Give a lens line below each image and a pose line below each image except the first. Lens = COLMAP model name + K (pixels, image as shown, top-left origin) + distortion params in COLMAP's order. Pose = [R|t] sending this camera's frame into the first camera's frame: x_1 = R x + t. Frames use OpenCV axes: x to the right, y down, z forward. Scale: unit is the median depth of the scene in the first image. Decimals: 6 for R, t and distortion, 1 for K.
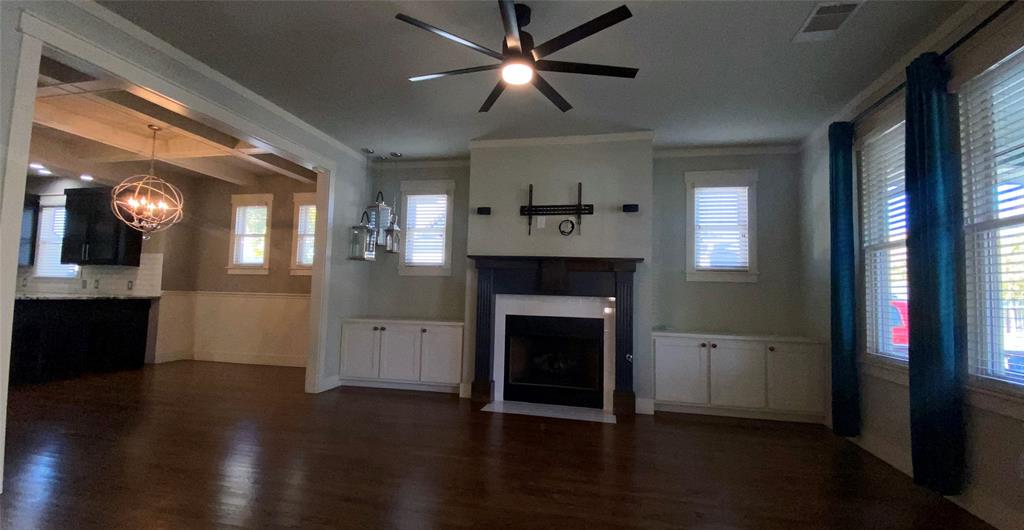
lens RADIAL K [[461.6, 0, 512.0], [0, 461.6, 265.0], [0, 0, 1]] dist [0.000717, -0.000319]
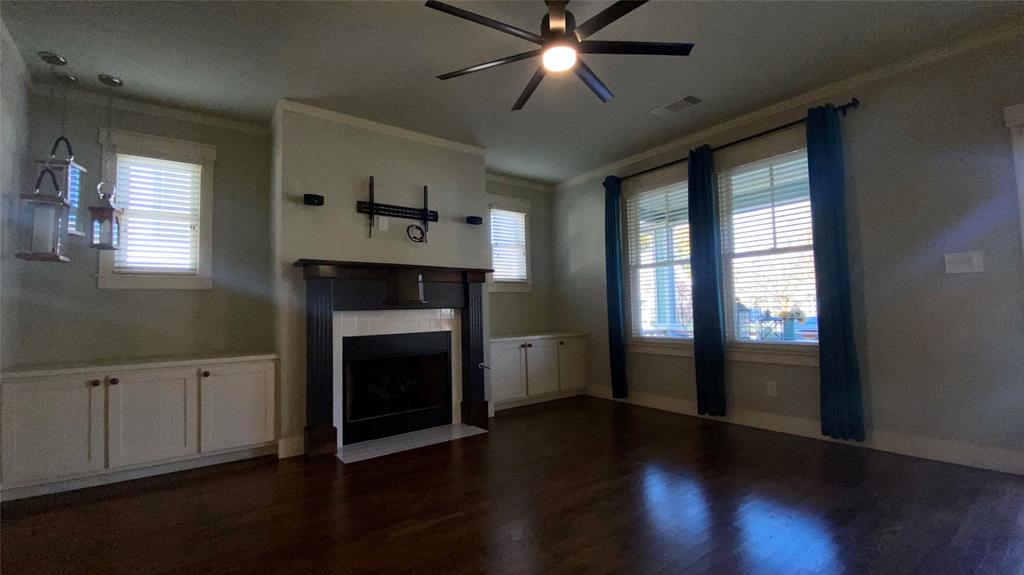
lens RADIAL K [[406.4, 0, 512.0], [0, 406.4, 287.5], [0, 0, 1]] dist [-0.023891, -0.000164]
pose [[0.649117, -0.005178, 0.760671, -0.351630], [-0.012168, 0.999778, 0.017189, 0.008415], [-0.760591, -0.020414, 0.648910, 0.335377]]
